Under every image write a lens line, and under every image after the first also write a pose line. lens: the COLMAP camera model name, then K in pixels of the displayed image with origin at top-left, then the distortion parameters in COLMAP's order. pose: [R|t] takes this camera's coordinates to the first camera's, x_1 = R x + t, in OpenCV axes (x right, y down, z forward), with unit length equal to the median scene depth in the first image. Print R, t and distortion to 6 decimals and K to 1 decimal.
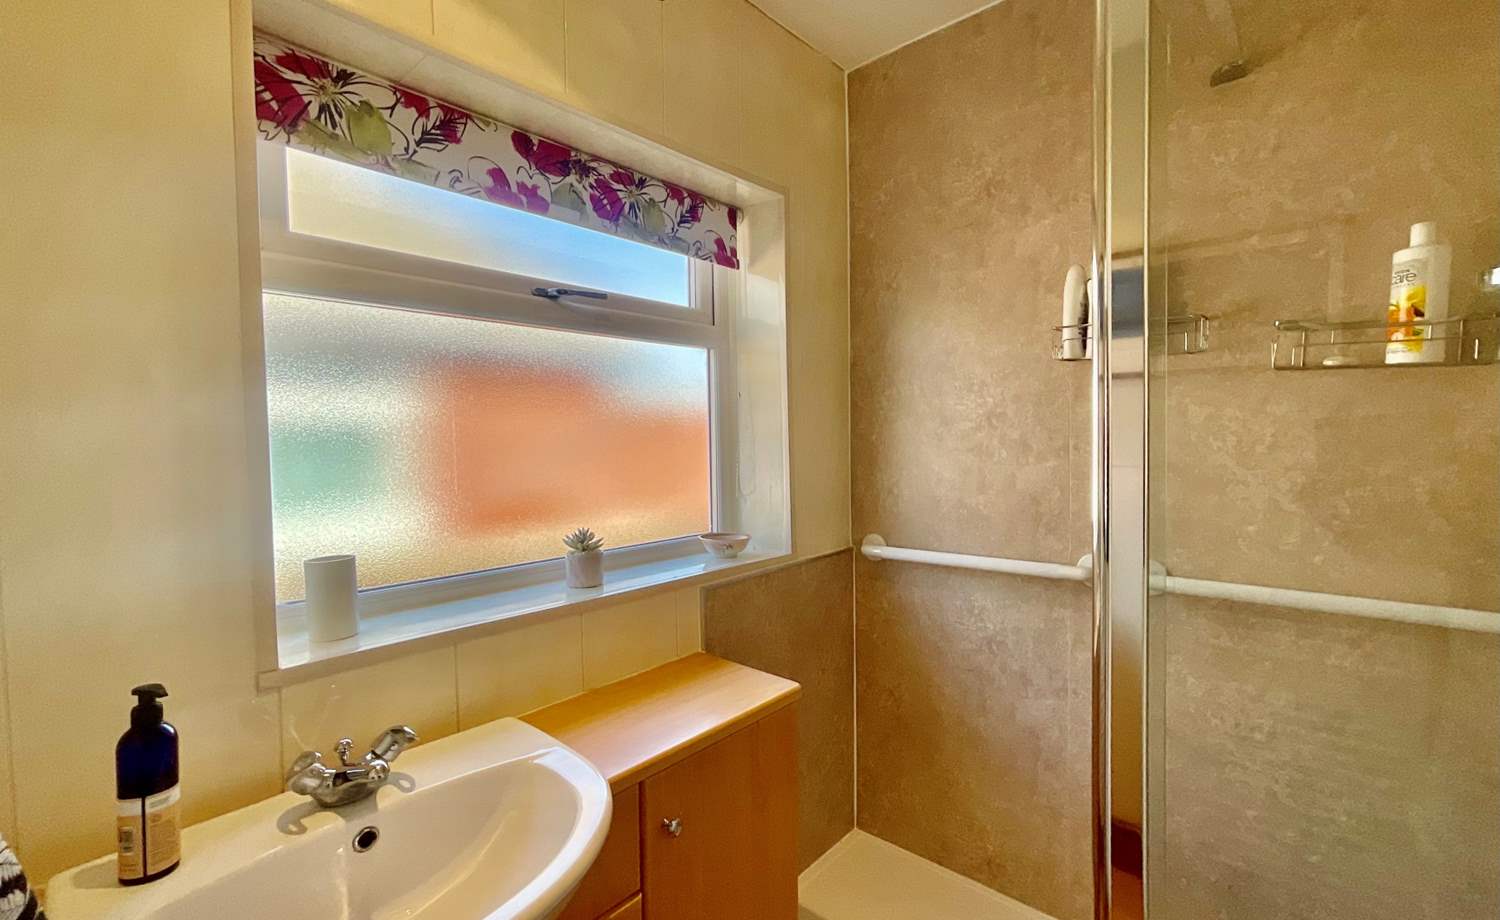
lens RADIAL K [[623.8, 0, 749.0], [0, 623.8, 457.9], [0, 0, 1]] dist [0.001098, 0.006014]
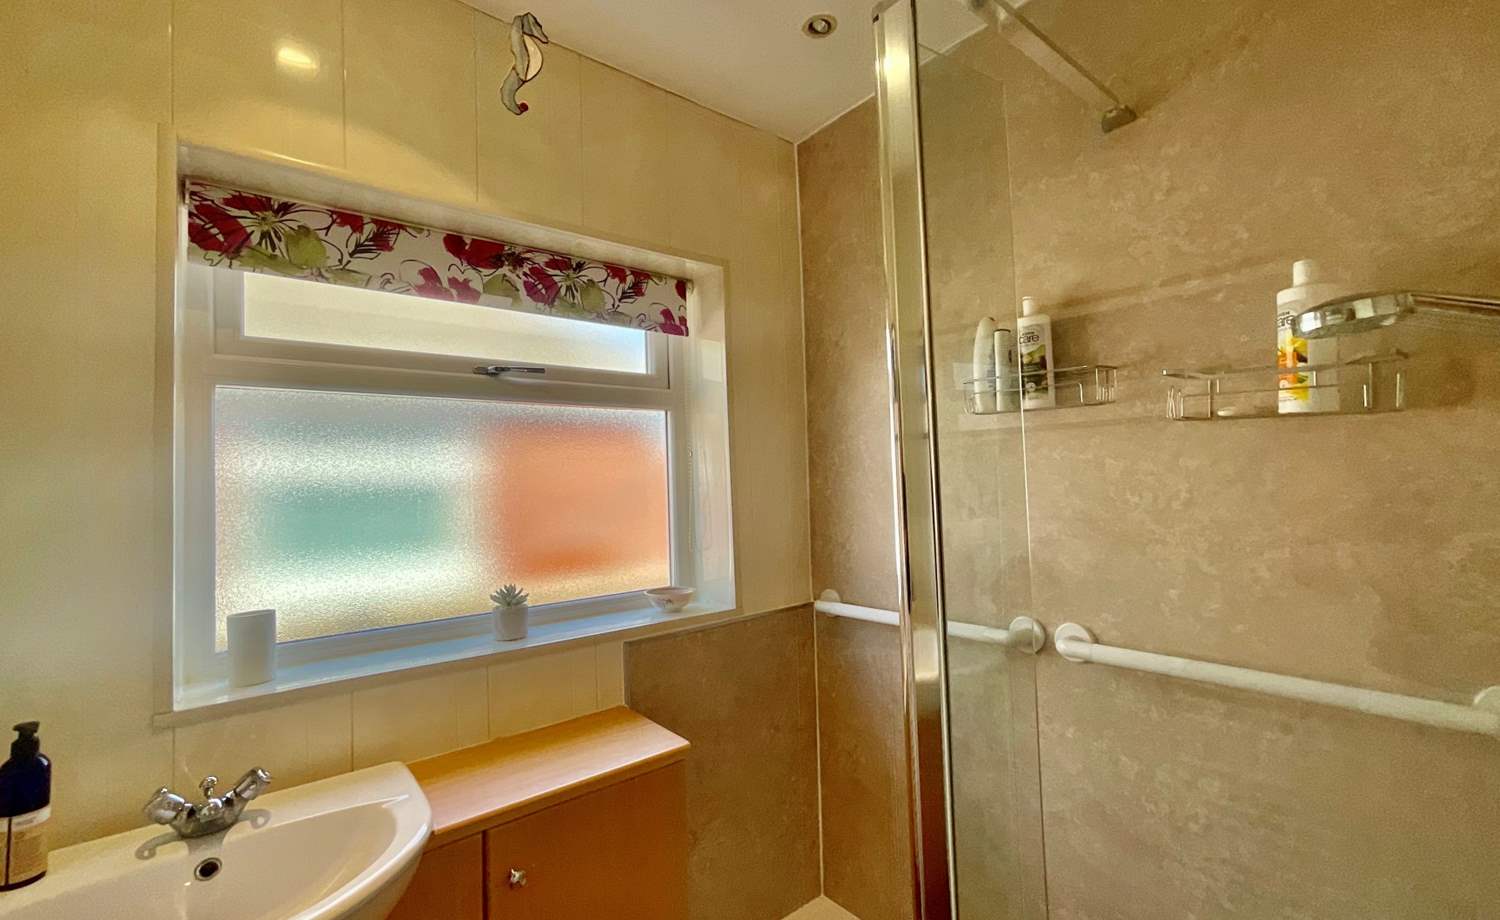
lens RADIAL K [[609.7, 0, 749.5], [0, 609.7, 463.0], [0, 0, 1]] dist [0.001053, -0.000207]
pose [[0.987519, -0.022057, -0.155950, 0.334643], [0.011902, 0.997765, -0.065755, -0.024986], [0.157052, 0.063078, 0.985574, 0.011477]]
